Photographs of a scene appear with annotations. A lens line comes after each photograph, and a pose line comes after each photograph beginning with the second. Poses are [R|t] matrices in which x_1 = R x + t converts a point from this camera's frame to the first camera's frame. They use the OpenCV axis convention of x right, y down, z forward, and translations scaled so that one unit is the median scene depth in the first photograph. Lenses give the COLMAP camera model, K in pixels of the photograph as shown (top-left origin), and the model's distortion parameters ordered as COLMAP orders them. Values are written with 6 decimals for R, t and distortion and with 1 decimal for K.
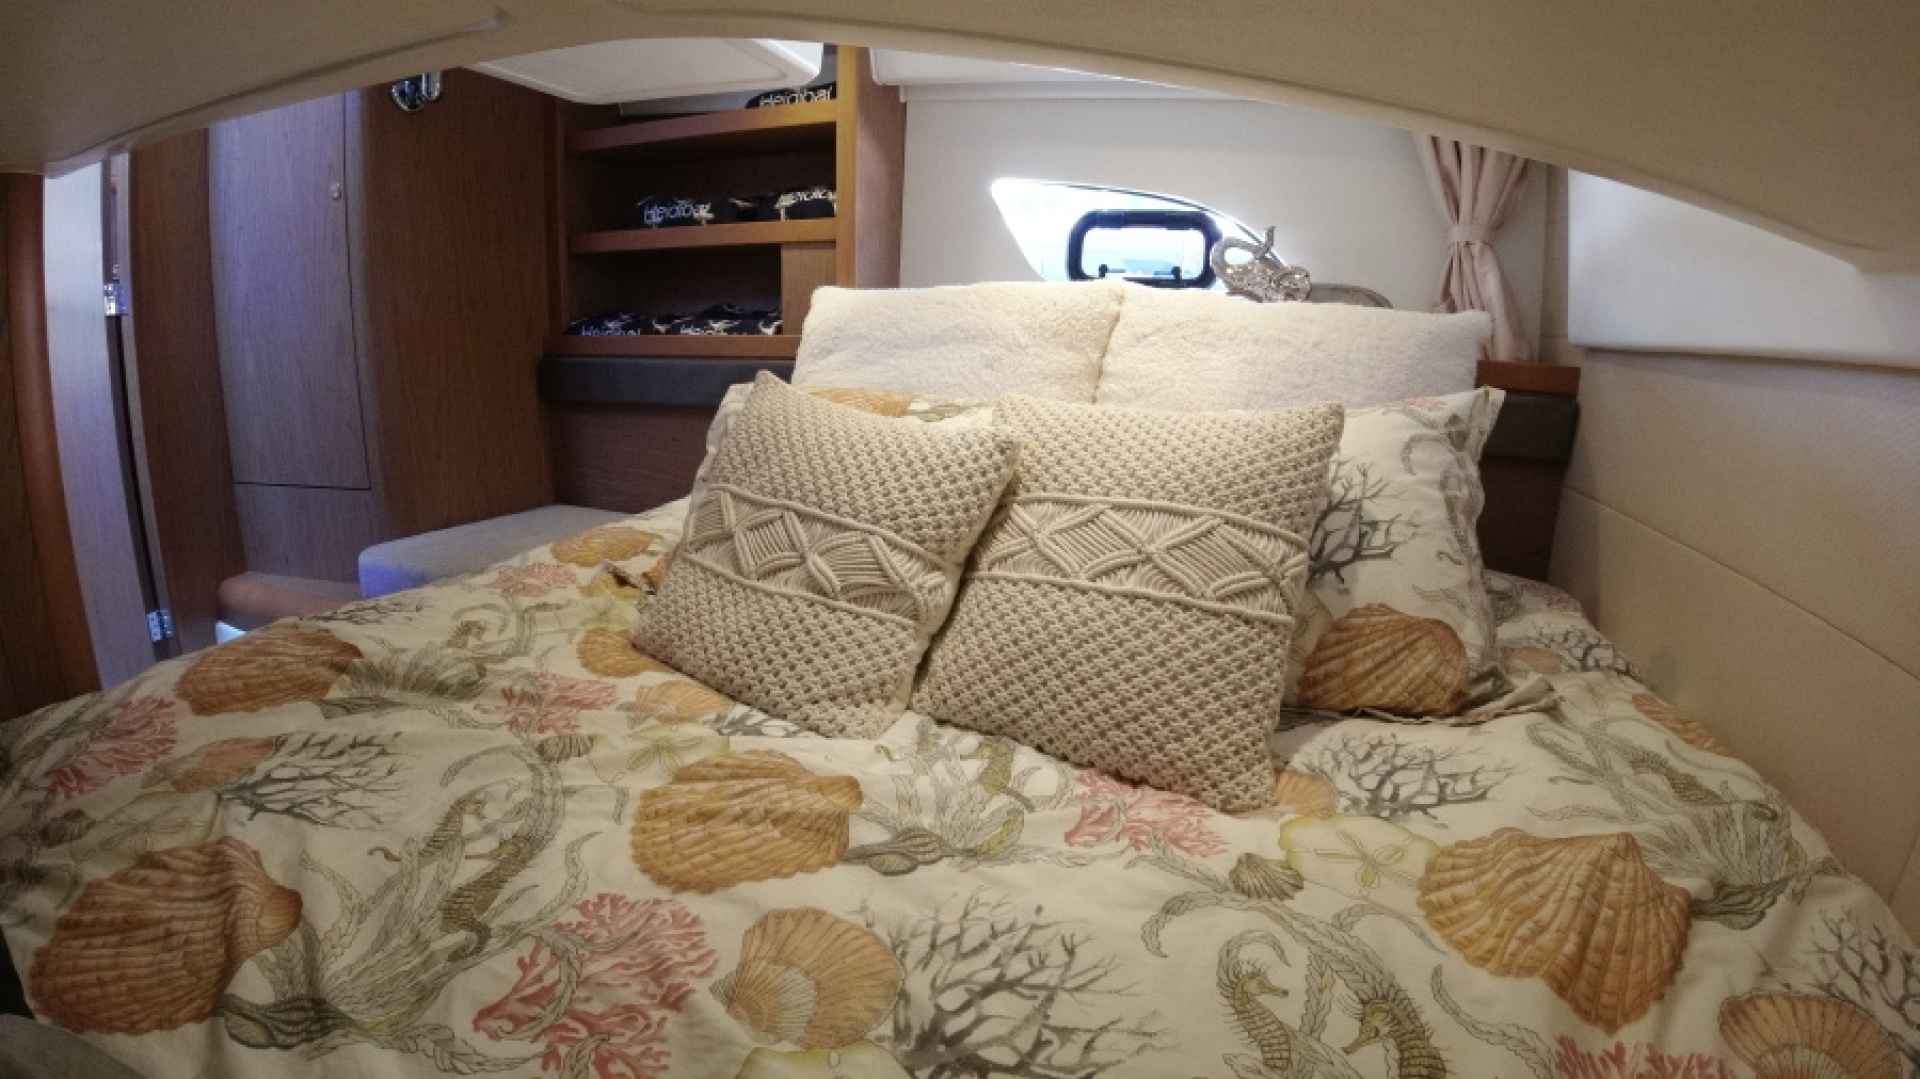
lens RADIAL K [[823.5, 0, 965.2], [0, 823.5, 533.5], [0, 0, 1]] dist [-0.136104, 0.012470]
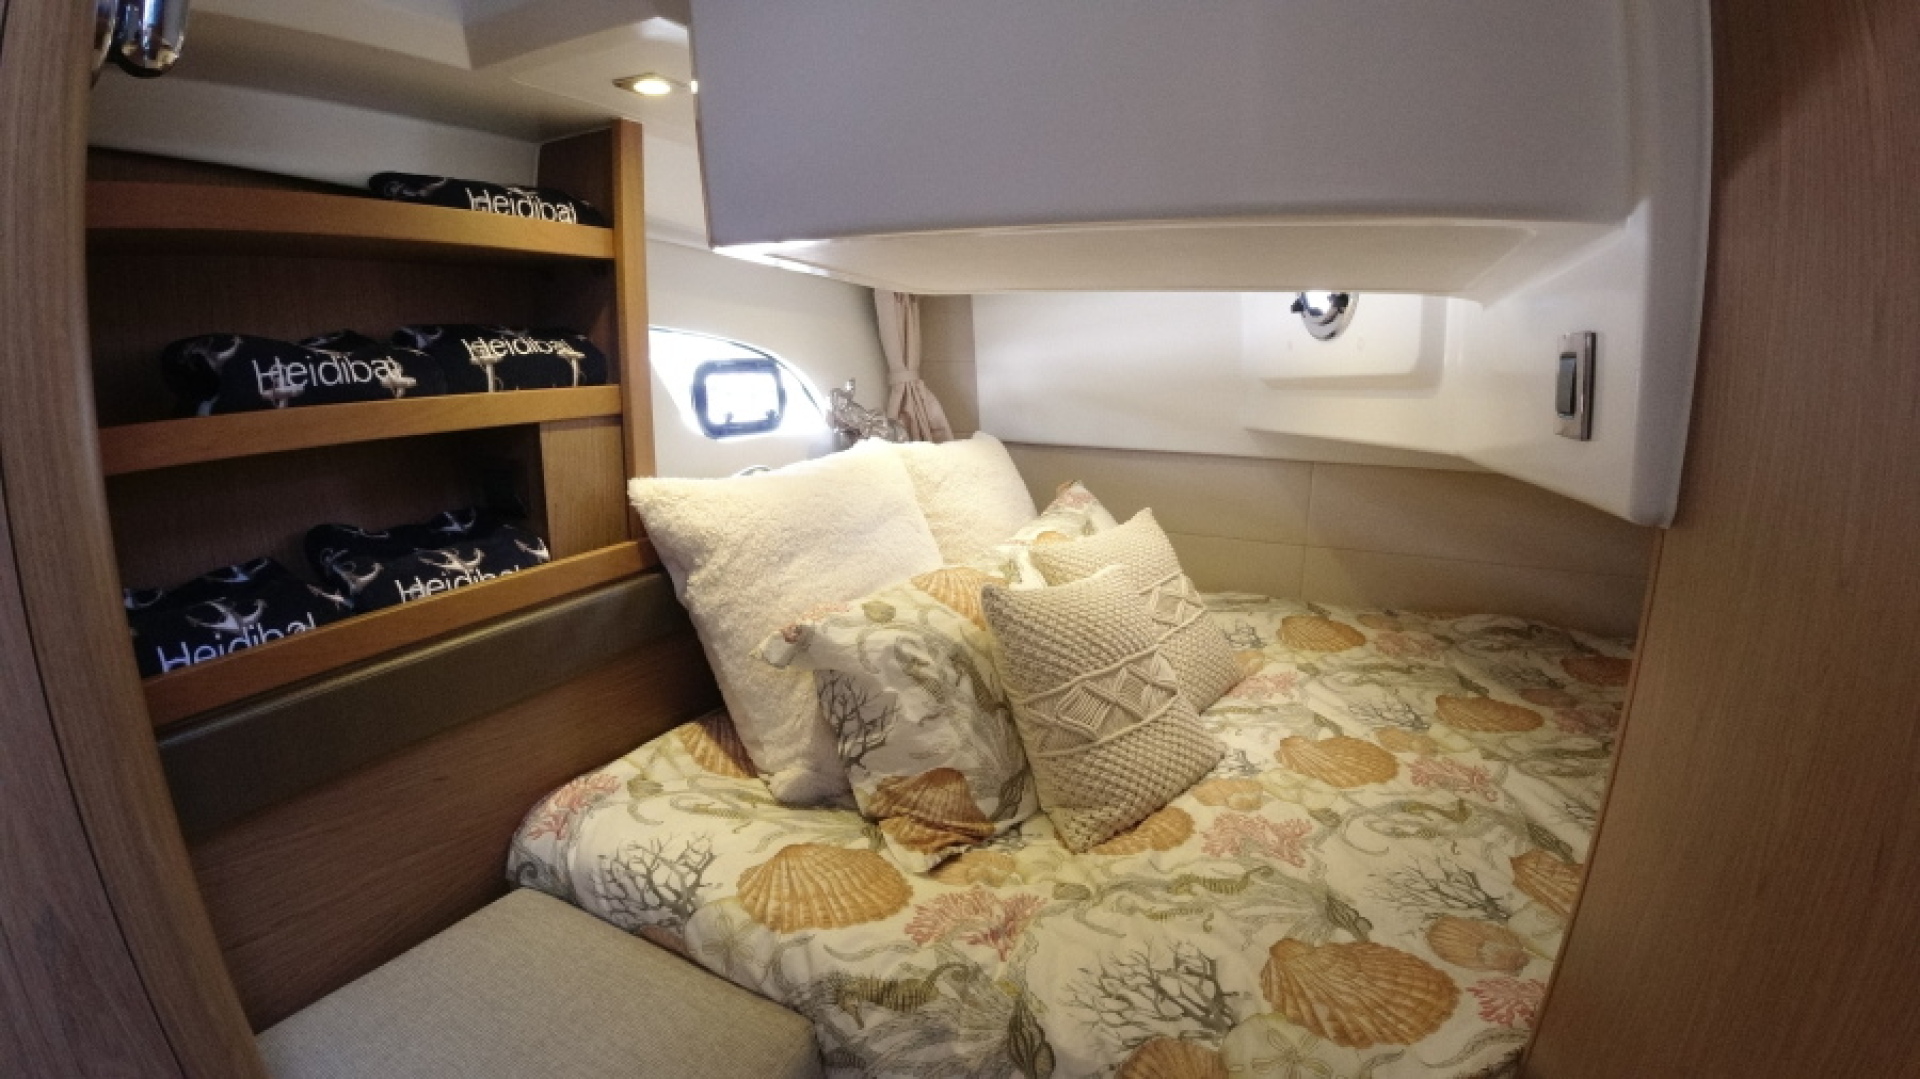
lens RADIAL K [[823.5, 0, 965.2], [0, 823.5, 533.5], [0, 0, 1]] dist [-0.136104, 0.012470]
pose [[0.101548, -0.232096, 0.967378, -0.825867], [0.239306, 0.949550, 0.202699, -0.312004], [-0.965619, 0.210915, 0.151967, 0.560723]]
